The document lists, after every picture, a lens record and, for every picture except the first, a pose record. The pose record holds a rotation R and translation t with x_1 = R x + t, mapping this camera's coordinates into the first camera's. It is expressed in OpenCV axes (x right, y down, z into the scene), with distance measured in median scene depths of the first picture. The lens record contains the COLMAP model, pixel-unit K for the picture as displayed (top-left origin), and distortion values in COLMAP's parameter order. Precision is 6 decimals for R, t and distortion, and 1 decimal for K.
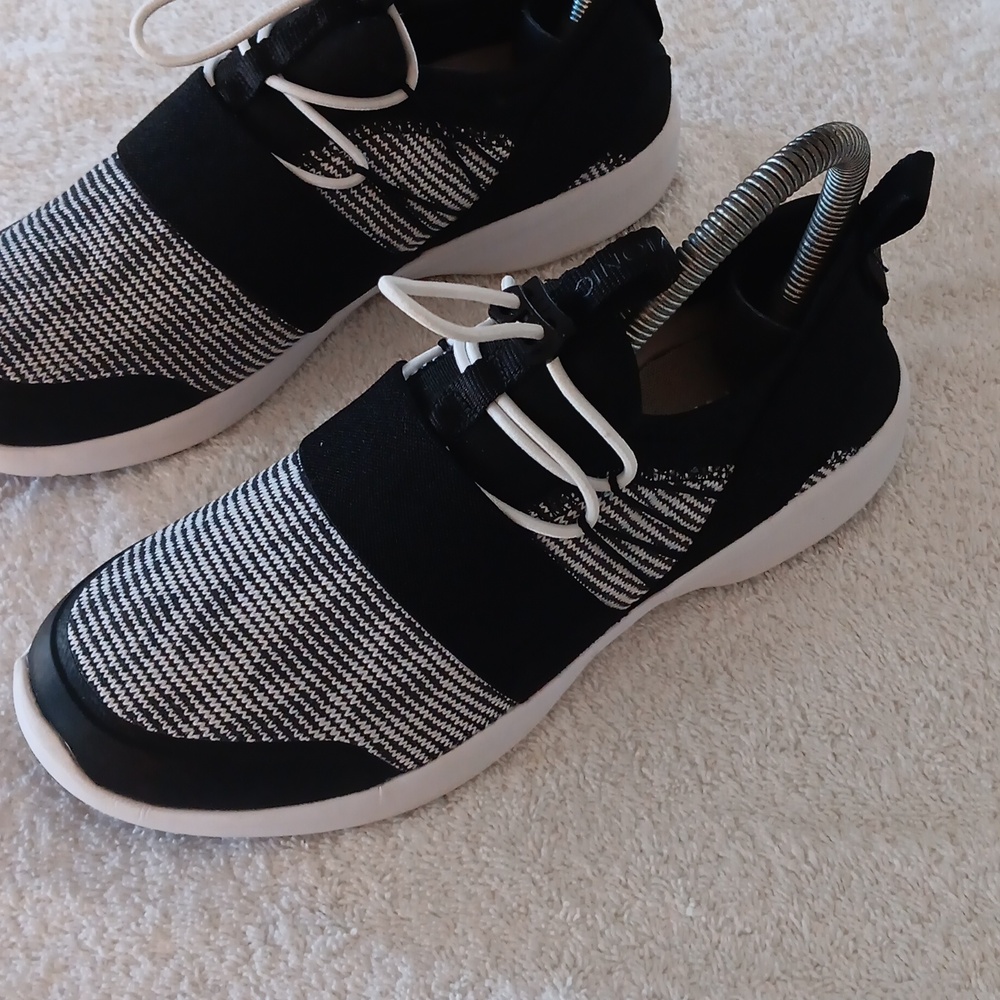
lens RADIAL K [[1731.5, 0, 489.7], [0, 1731.5, 502.4], [0, 0, 1]] dist [0.087532, 0.000000]
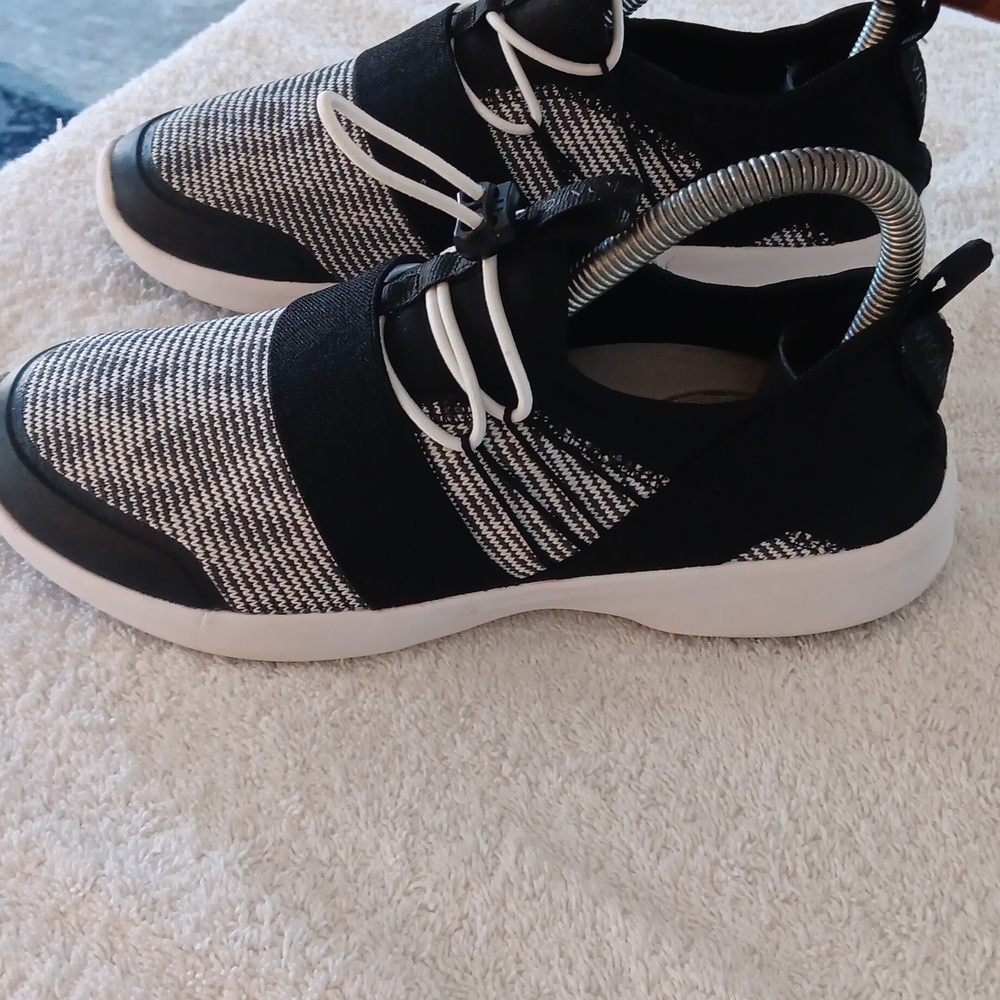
lens RADIAL K [[1731.5, 0, 484.5], [0, 1731.5, 495.9], [0, 0, 1]] dist [0.087532, 0.000000]
pose [[0.832700, 0.394342, -0.388722, 0.445228], [-0.450258, 0.890825, -0.060814, 0.093064], [0.322302, 0.225665, 0.919346, 0.105168]]
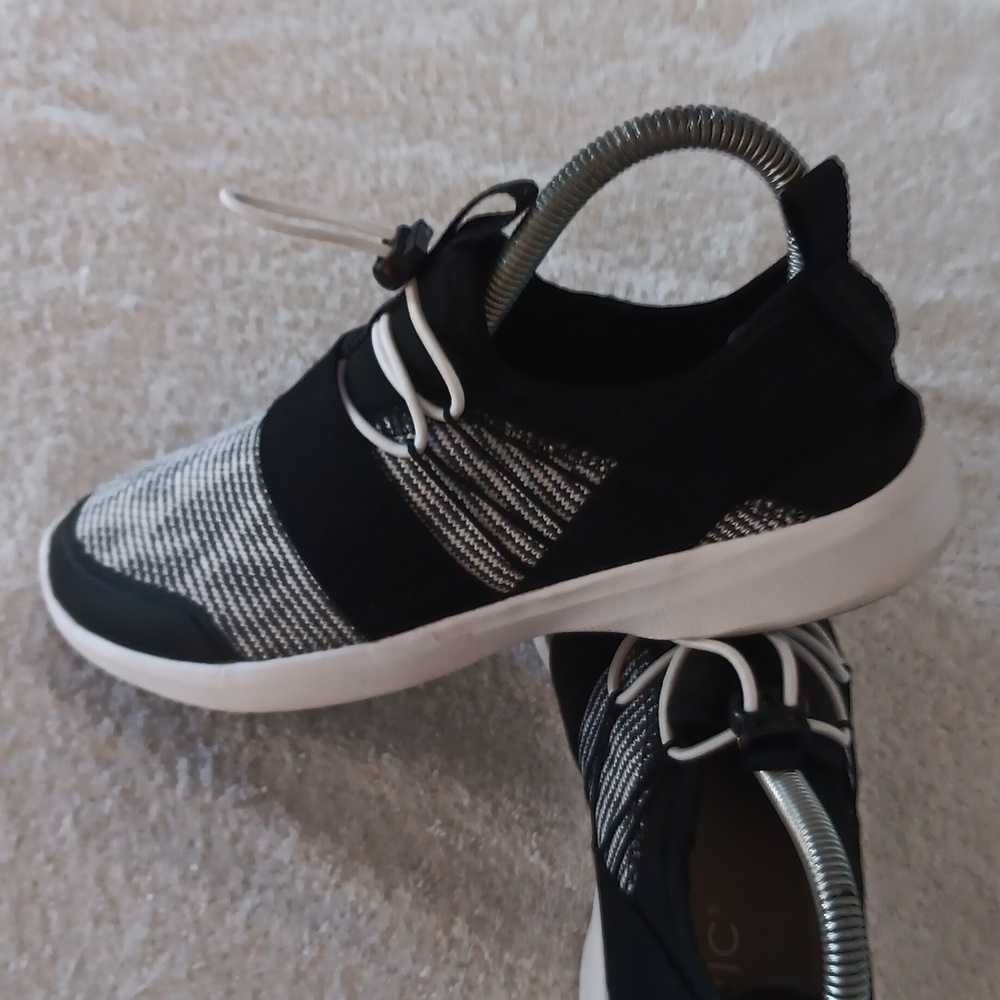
lens RADIAL K [[1731.5, 0, 491.5], [0, 1731.5, 507.9], [0, 0, 1]] dist [0.087532, 0.000000]
pose [[0.728595, 0.153712, -0.667474, 0.770354], [-0.380973, 0.900790, -0.208417, 0.239554], [0.569218, 0.406141, 0.714871, 0.289128]]
